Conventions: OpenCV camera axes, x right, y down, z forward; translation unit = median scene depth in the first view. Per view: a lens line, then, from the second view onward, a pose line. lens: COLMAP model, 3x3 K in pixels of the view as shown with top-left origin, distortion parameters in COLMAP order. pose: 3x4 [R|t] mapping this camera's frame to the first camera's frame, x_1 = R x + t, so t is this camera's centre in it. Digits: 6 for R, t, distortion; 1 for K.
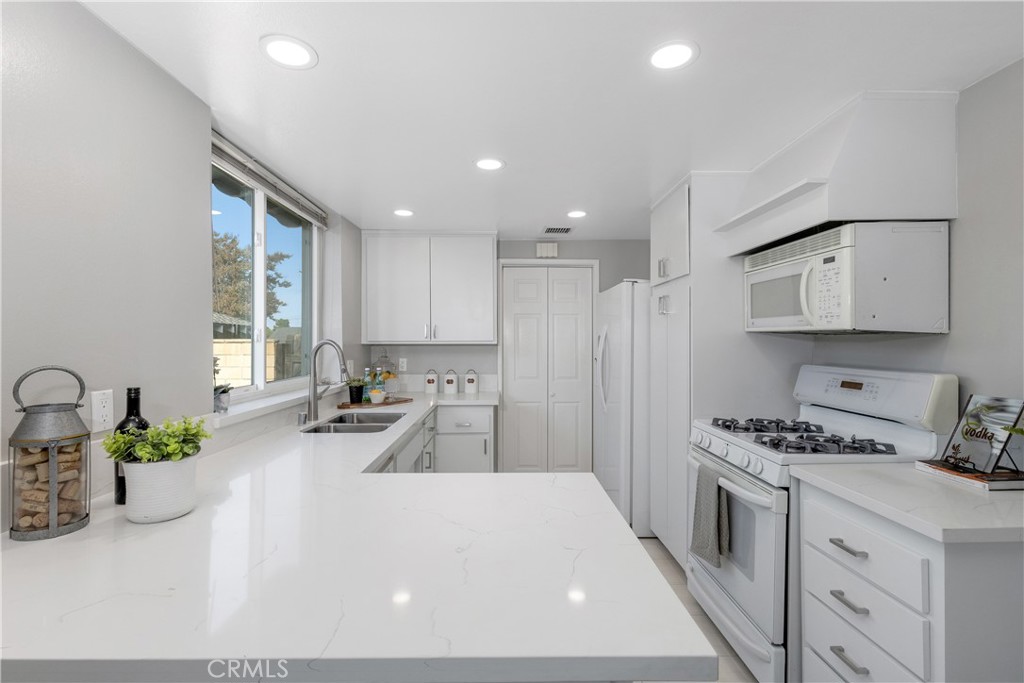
lens RADIAL K [[479.0, 0, 505.0], [0, 479.0, 336.5], [0, 0, 1]] dist [0.001963, 0.001790]
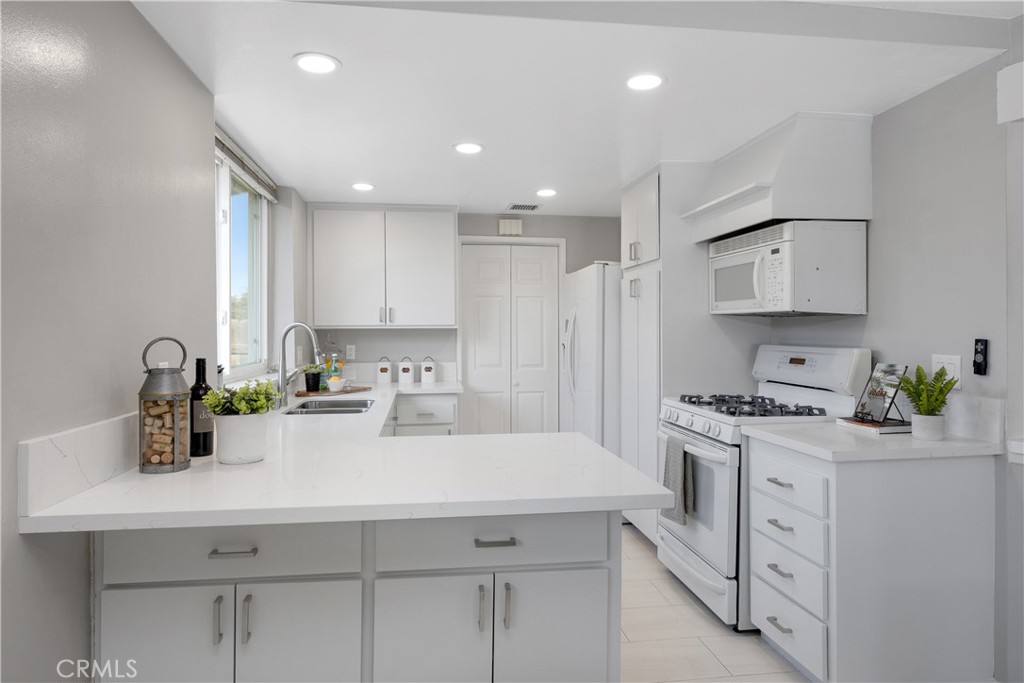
lens RADIAL K [[607.4, 0, 506.1], [0, 607.4, 323.3], [0, 0, 1]] dist [-0.001785, -0.000071]
pose [[0.992729, -0.000304, 0.120372, -0.135964], [0.000466, 0.999999, -0.001314, 0.014812], [-0.120371, 0.001360, 0.992728, -0.351903]]
